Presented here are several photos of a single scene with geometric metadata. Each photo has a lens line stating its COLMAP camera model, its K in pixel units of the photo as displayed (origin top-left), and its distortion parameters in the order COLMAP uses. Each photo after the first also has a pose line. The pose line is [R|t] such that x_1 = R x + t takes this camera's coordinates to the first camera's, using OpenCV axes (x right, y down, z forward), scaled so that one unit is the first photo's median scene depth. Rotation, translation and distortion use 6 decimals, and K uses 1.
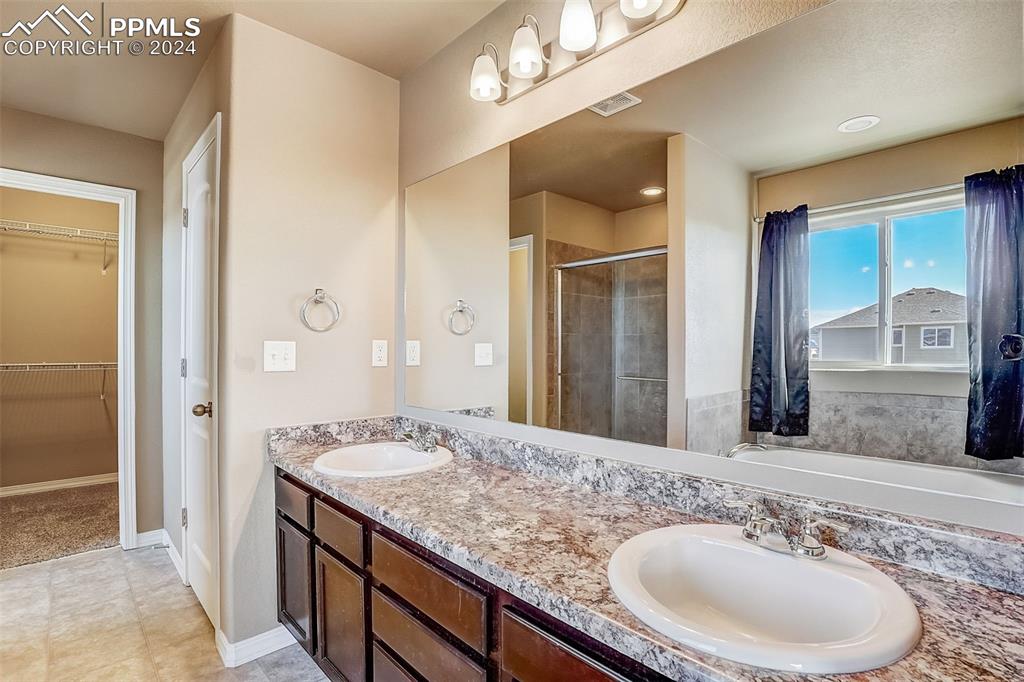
lens RADIAL K [[490.7, 0, 512.0], [0, 490.7, 341.0], [0, 0, 1]] dist [0.000293, 0.000054]
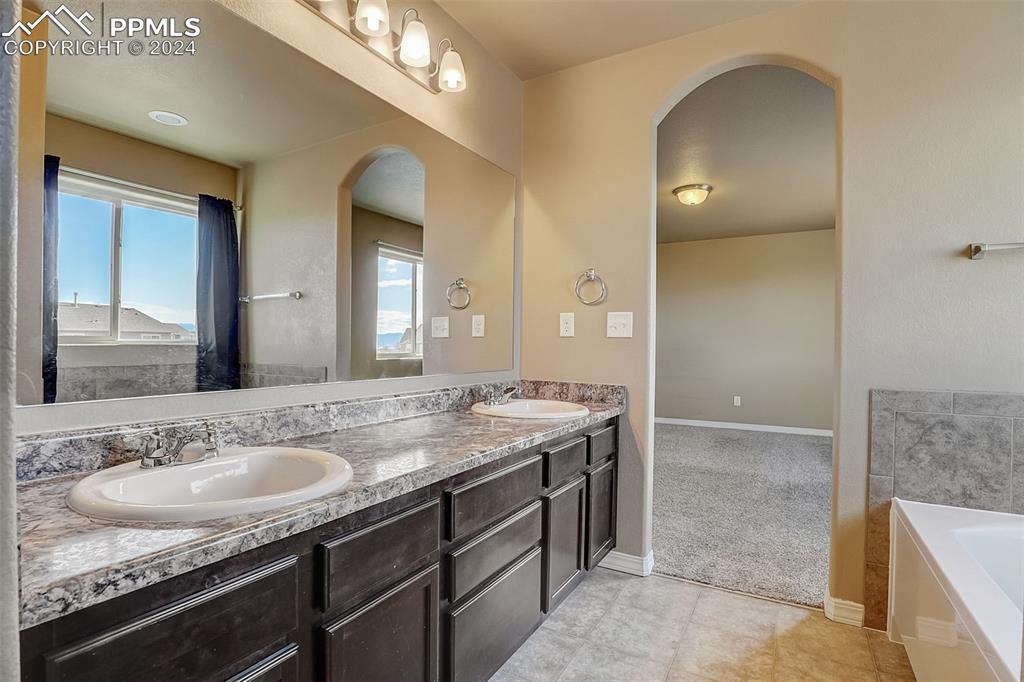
lens RADIAL K [[494.7, 0, 513.5], [0, 494.7, 347.7], [0, 0, 1]] dist [-0.033231, 0.000318]
pose [[-0.283168, -0.004101, 0.959062, -0.934453], [-0.016035, 0.999871, -0.000459, 0.102967], [-0.958936, -0.015509, -0.283197, 0.924471]]
